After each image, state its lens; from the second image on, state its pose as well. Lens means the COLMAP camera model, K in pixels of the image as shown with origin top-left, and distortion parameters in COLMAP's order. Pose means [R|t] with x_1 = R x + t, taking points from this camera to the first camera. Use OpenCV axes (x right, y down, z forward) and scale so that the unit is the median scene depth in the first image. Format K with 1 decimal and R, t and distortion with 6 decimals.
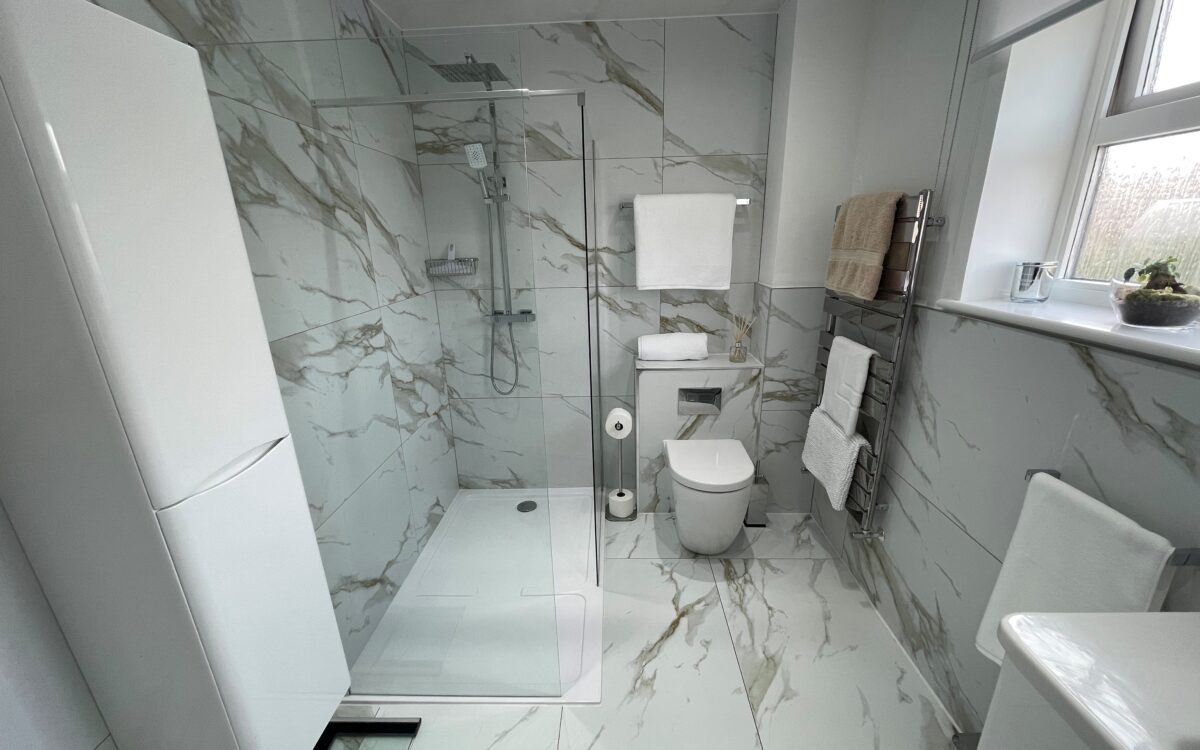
lens RADIAL K [[485.9, 0, 600.0], [0, 485.9, 375.0], [0, 0, 1]] dist [-0.000717, 0.005599]
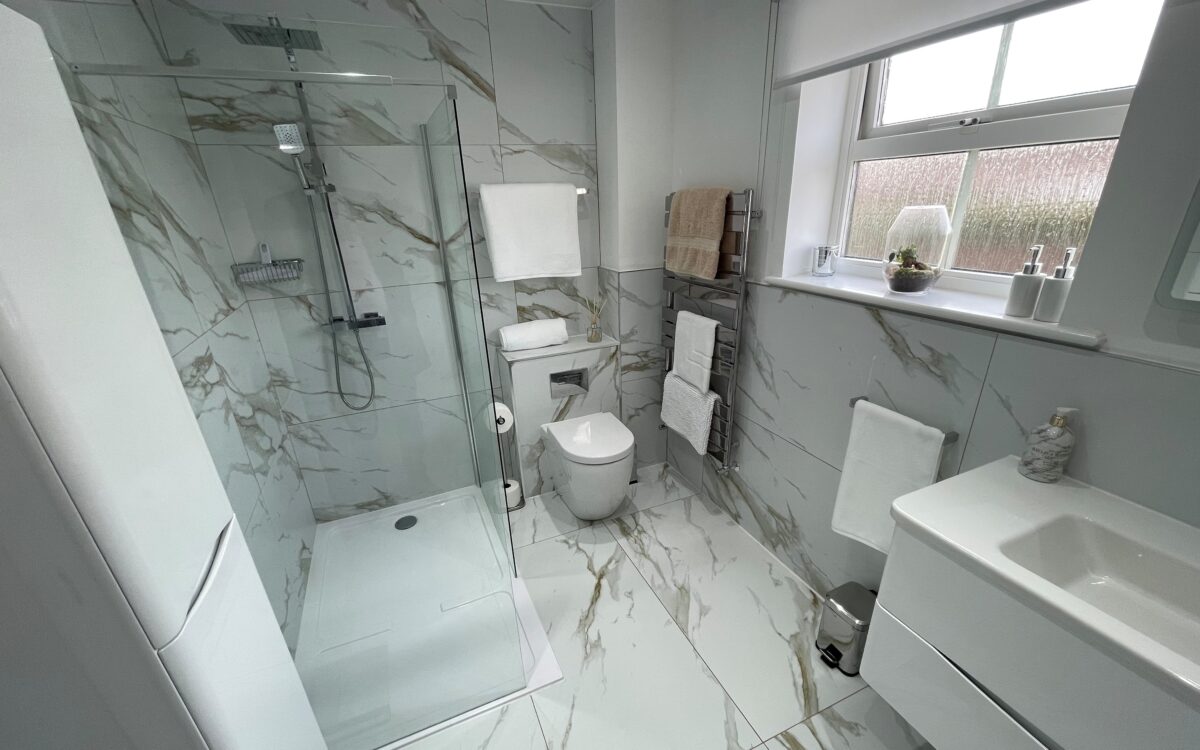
lens RADIAL K [[481.3, 0, 603.2], [0, 481.3, 381.7], [0, 0, 1]] dist [0.007413, 0.000163]
pose [[0.907671, -0.157577, 0.388976, -0.150835], [0.132450, 0.987024, 0.090780, -0.038136], [-0.398233, -0.030879, 0.916764, 0.003137]]
